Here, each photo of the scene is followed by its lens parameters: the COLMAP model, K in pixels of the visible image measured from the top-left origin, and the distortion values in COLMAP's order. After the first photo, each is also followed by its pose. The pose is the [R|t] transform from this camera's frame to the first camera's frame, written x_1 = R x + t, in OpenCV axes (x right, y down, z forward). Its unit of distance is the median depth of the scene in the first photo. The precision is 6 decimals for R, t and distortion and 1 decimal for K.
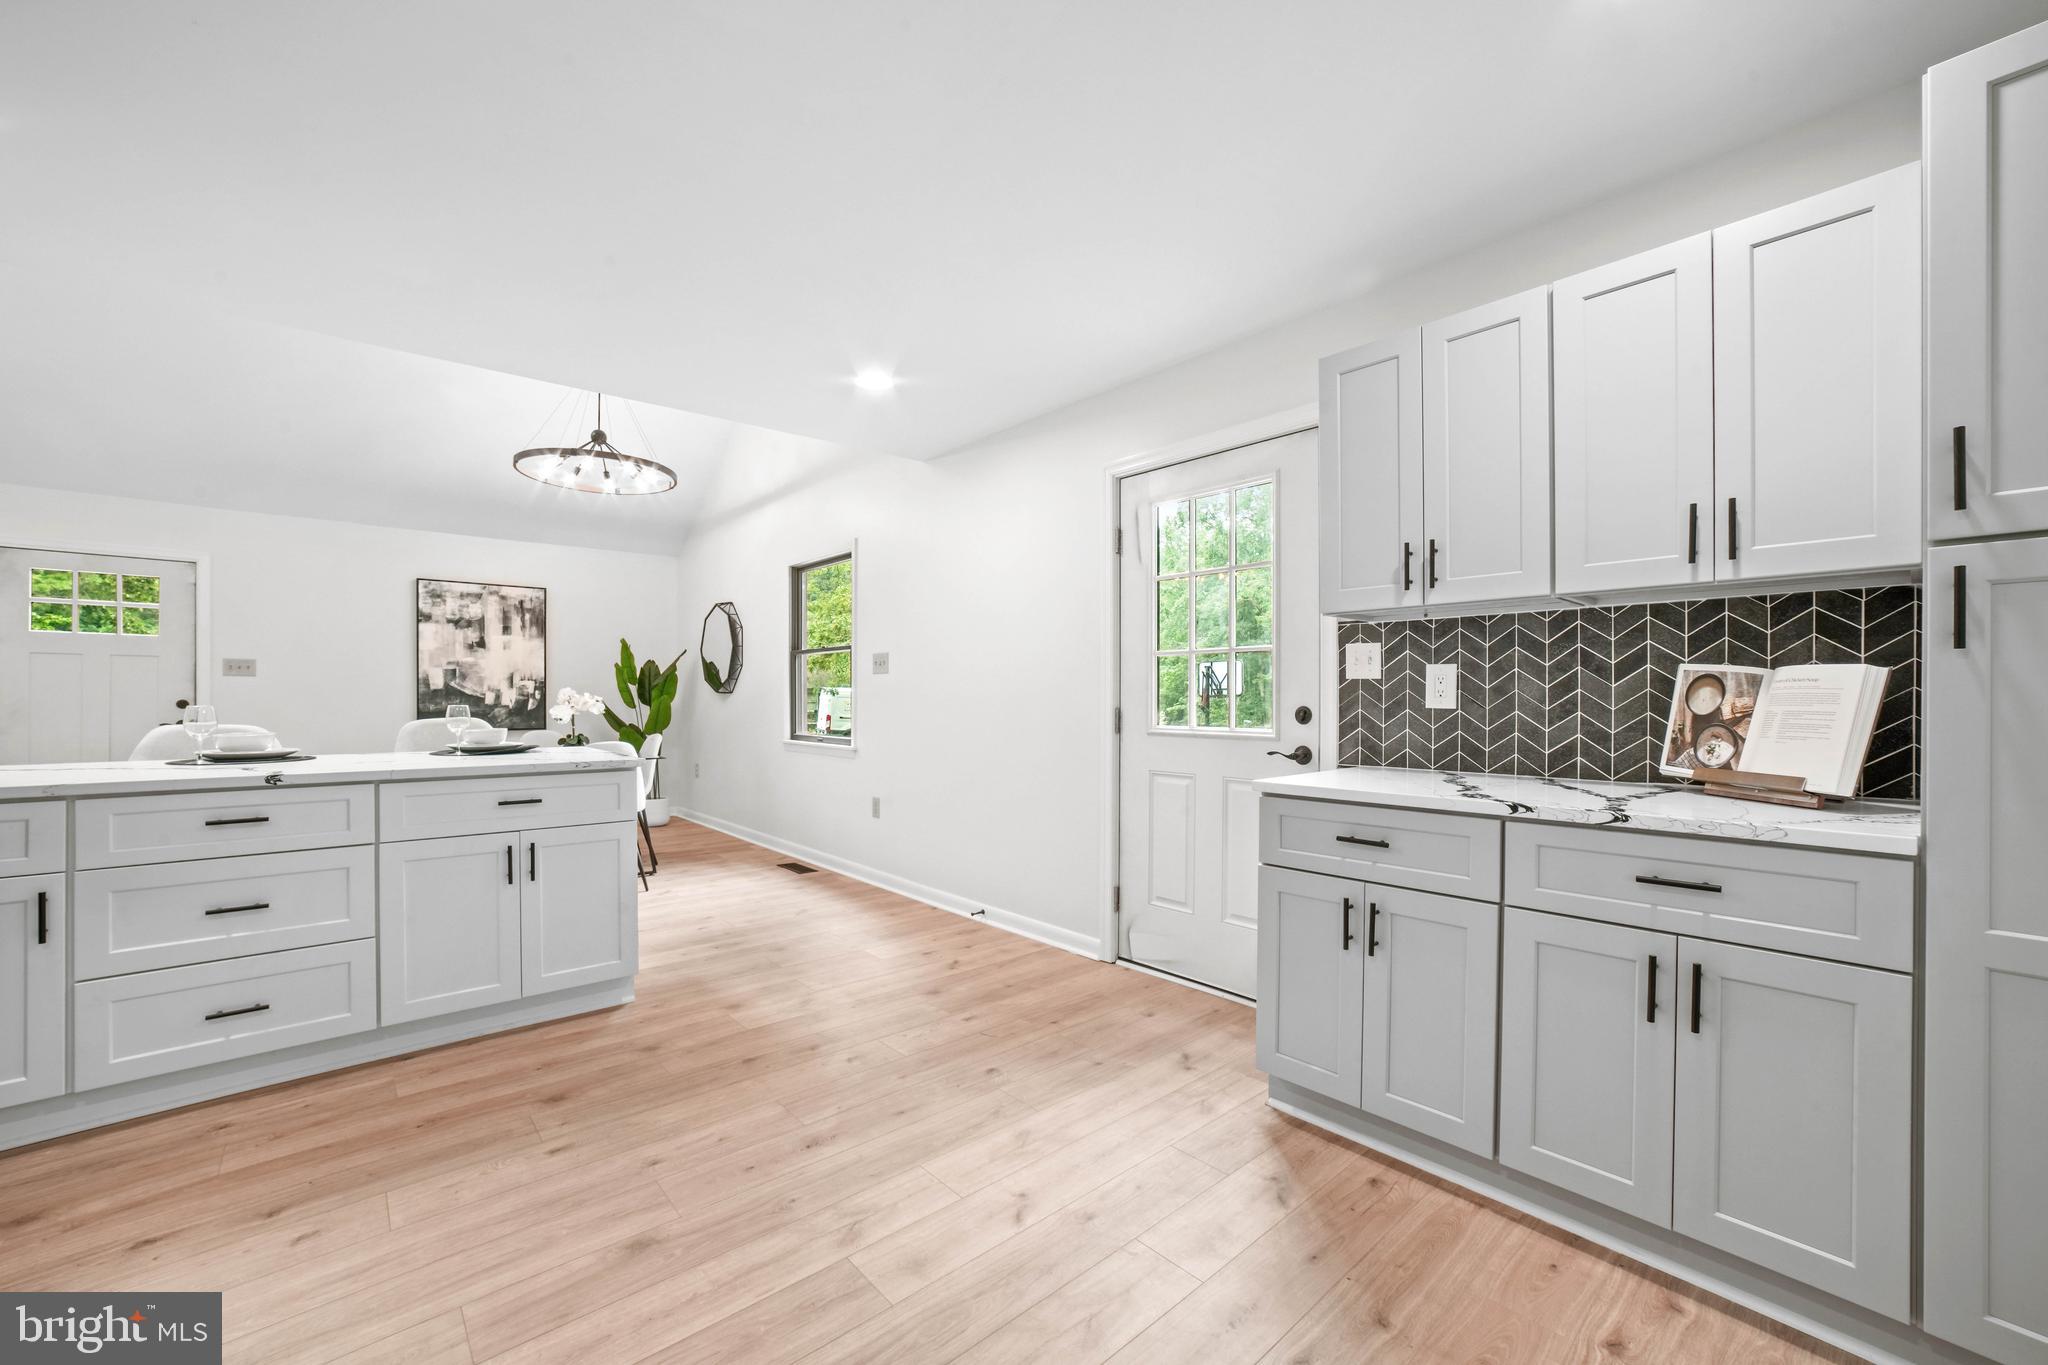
lens RADIAL K [[804.9, 0, 1025.6], [0, 804.9, 706.6], [0, 0, 1]] dist [-0.041426, 0.012167]
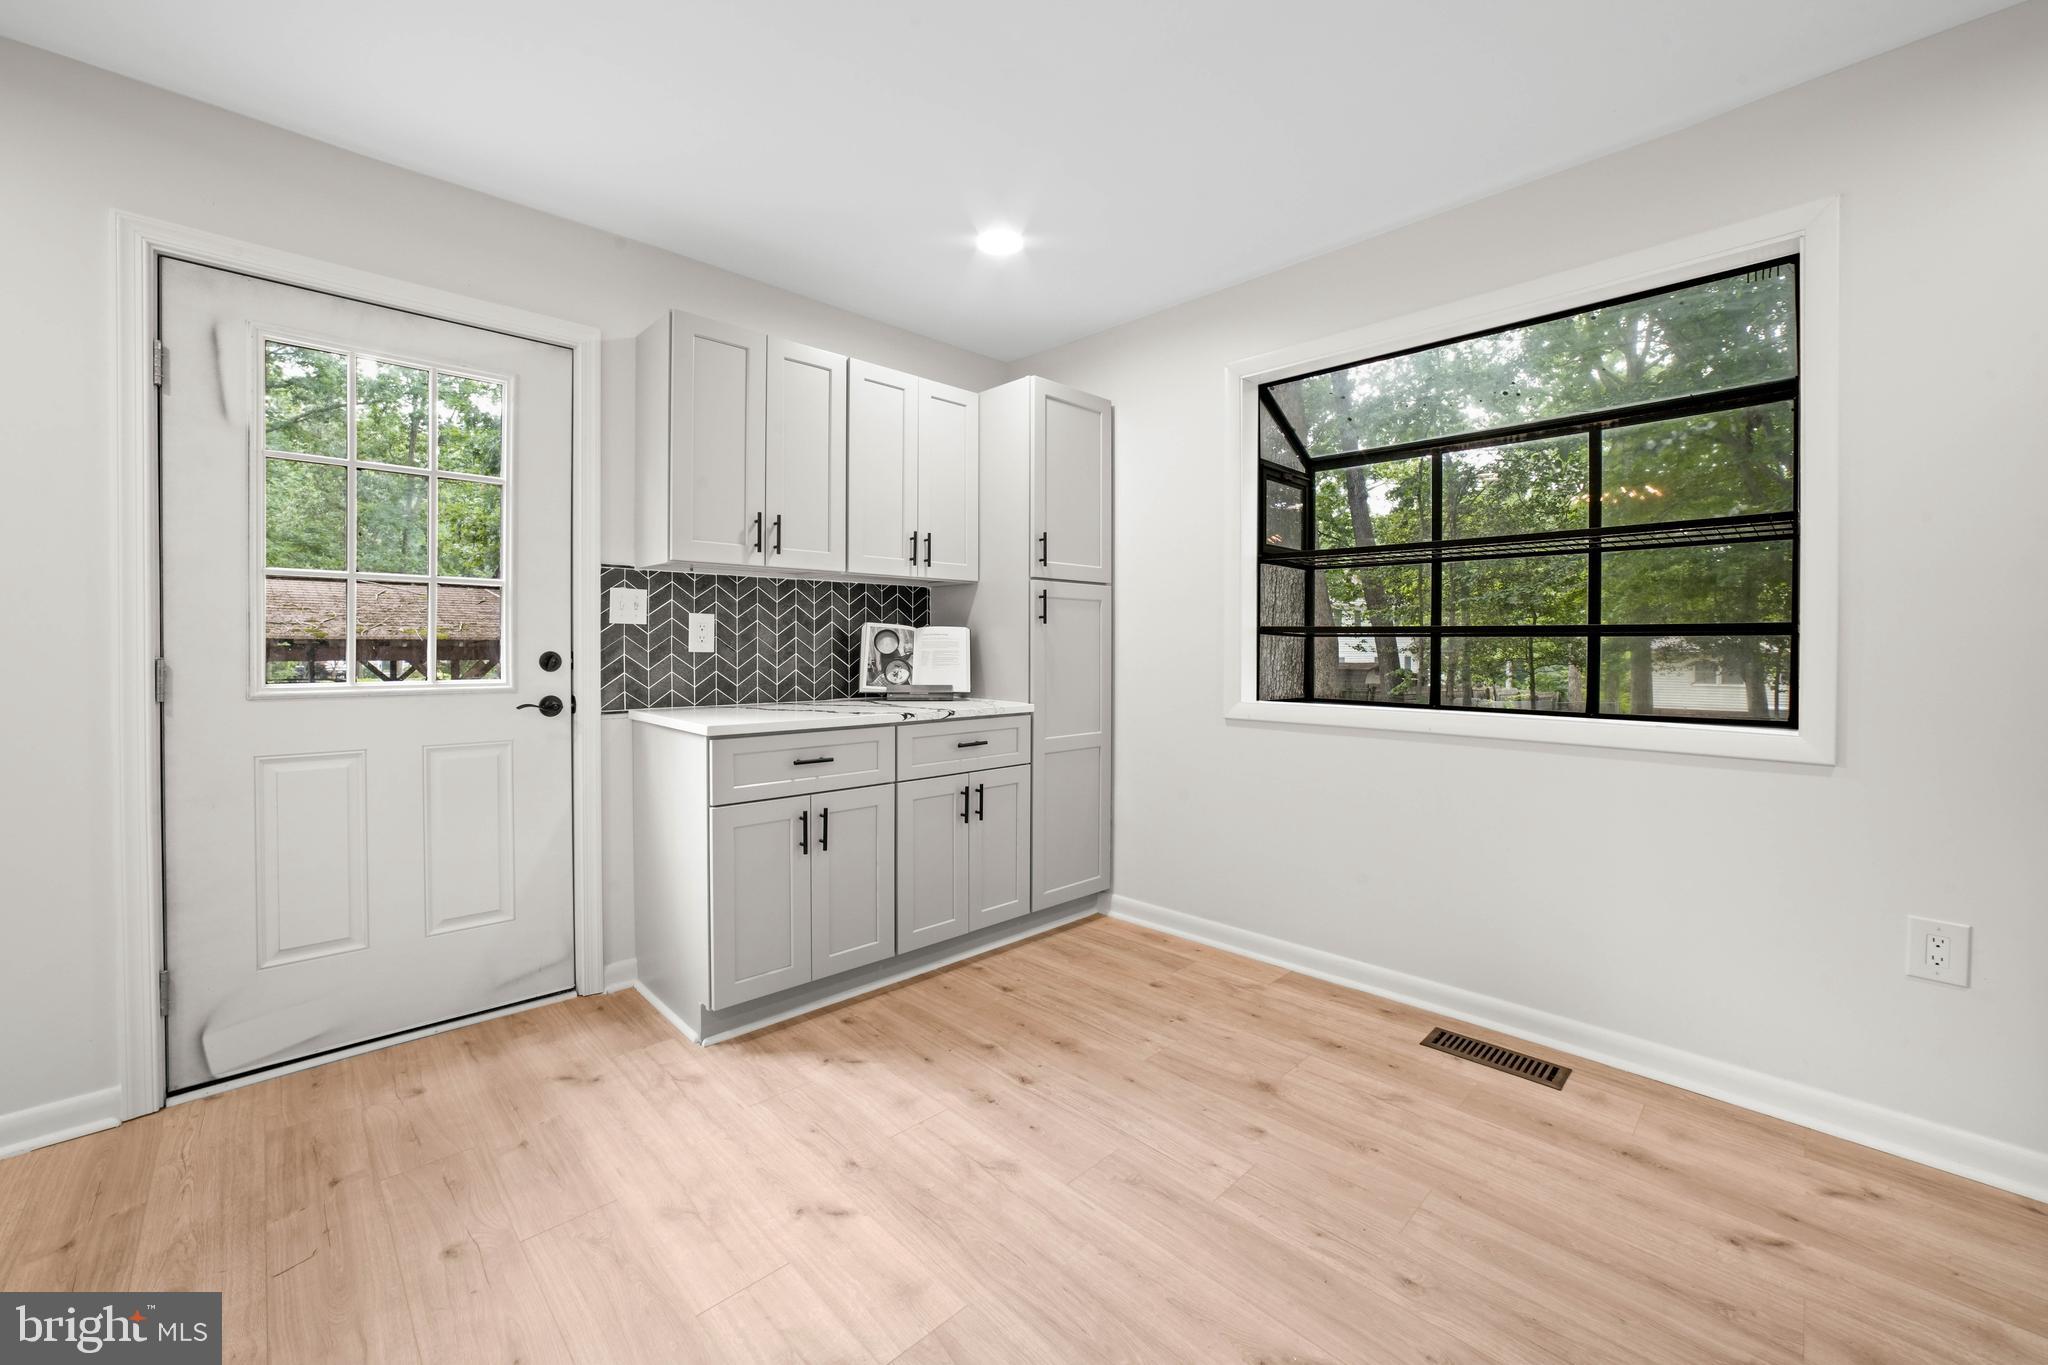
lens RADIAL K [[804.9, 0, 1019.5], [0, 804.9, 661.6], [0, 0, 1]] dist [-0.041426, 0.012167]
pose [[-0.045969, -0.022491, 0.998690, -0.605681], [0.004993, 0.999729, 0.022744, -0.007326], [-0.998930, 0.006032, -0.045844, 0.551288]]
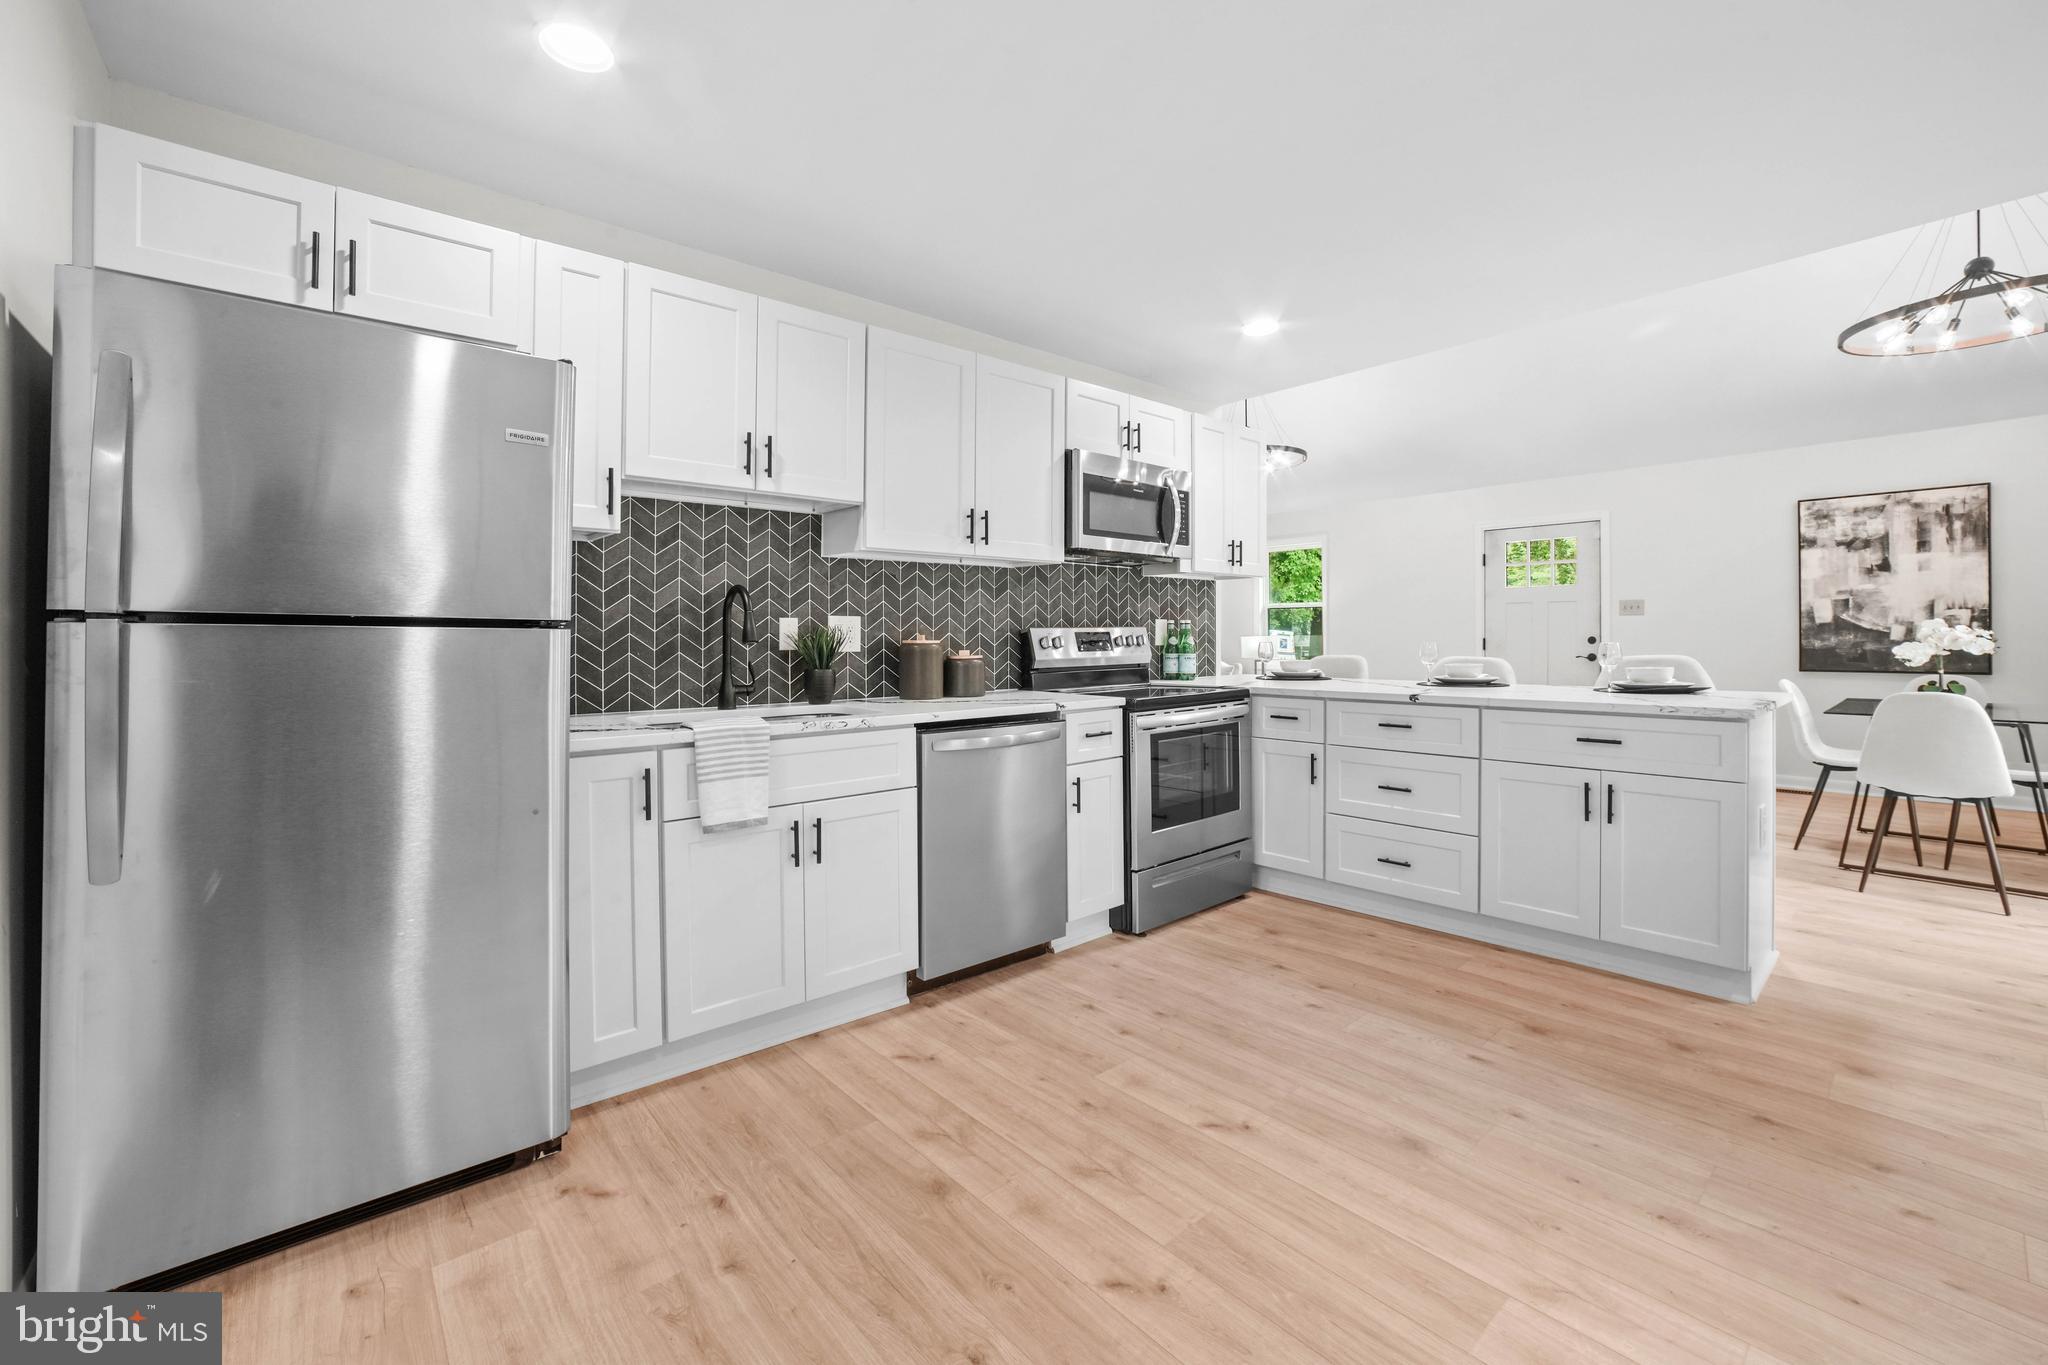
lens RADIAL K [[814.7, 0, 998.1], [0, 814.7, 639.4], [0, 0, 1]] dist [-0.036764, 0.004069]
pose [[-0.034600, -0.000312, -0.999401, 0.376160], [-0.002941, 0.999996, -0.000210, -0.003127], [0.999397, 0.002932, -0.034600, 0.283127]]
